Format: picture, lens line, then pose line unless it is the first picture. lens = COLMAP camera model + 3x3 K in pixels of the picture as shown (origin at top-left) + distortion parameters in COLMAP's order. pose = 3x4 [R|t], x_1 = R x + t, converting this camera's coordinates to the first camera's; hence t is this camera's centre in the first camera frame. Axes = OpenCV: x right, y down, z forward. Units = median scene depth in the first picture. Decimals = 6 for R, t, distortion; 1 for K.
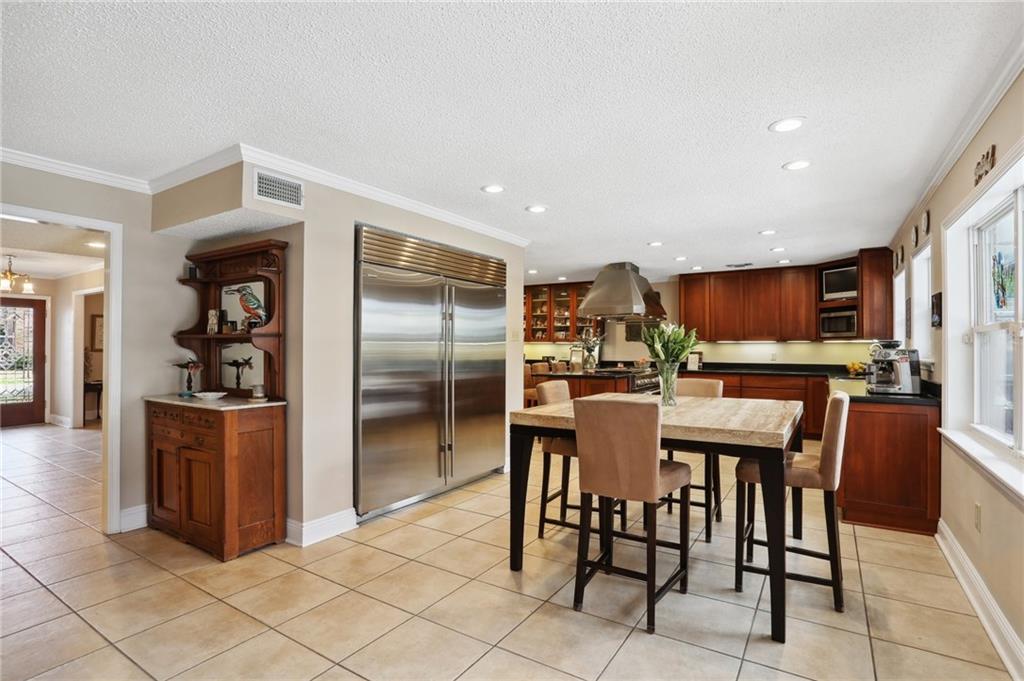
lens RADIAL K [[498.8, 0, 514.0], [0, 498.8, 341.5], [0, 0, 1]] dist [-0.040752, 0.001450]
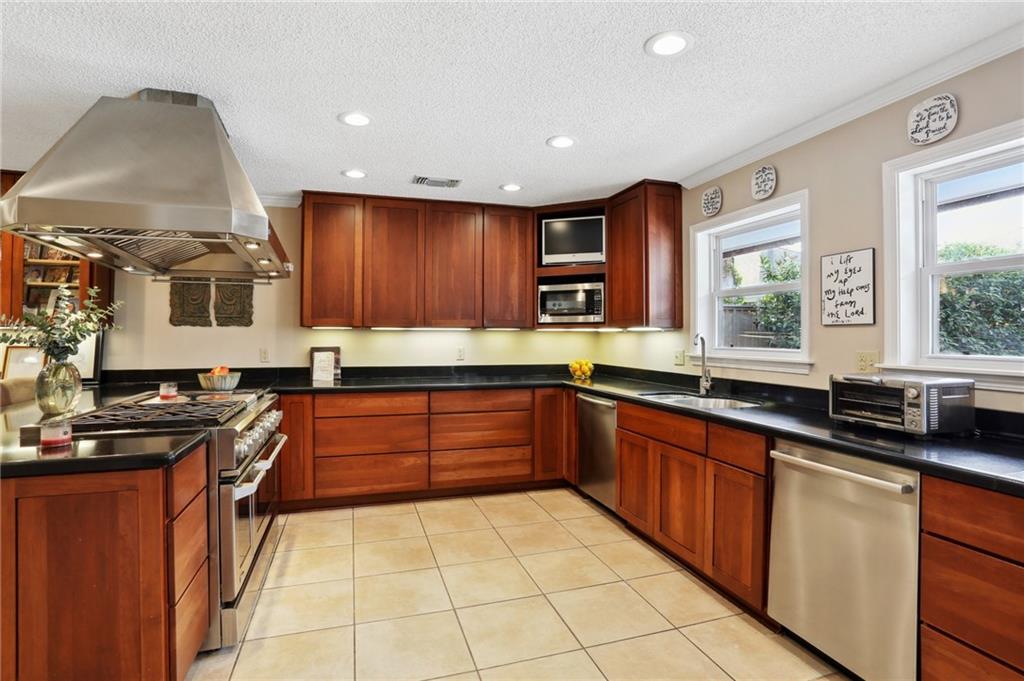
lens RADIAL K [[498.8, 0, 510.4], [0, 498.8, 330.7], [0, 0, 1]] dist [-0.040752, 0.001450]
pose [[0.641154, 0.005039, 0.767396, 0.098462], [-0.009505, 0.999954, 0.001375, 0.000853], [-0.767353, -0.008176, 0.641172, 0.563976]]
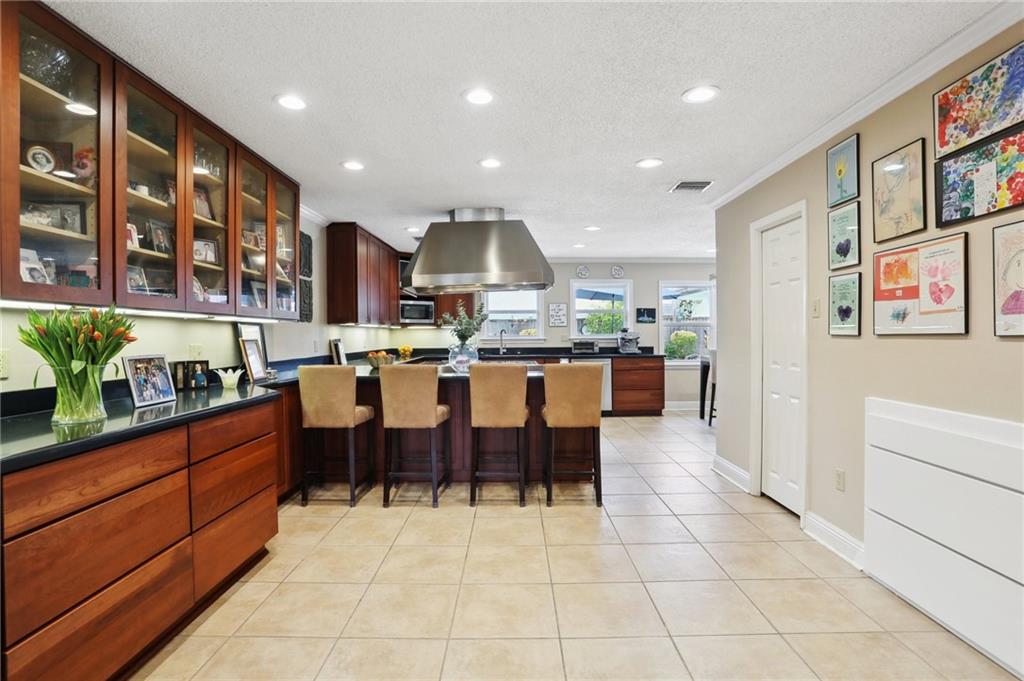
lens RADIAL K [[498.8, 0, 512.7], [0, 498.8, 339.1], [0, 0, 1]] dist [-0.040752, 0.001450]
pose [[-0.531112, -0.004286, 0.847291, -0.342408], [-0.000587, 0.999989, 0.004691, 0.017158], [-0.847302, 0.001994, -0.531108, 1.231740]]
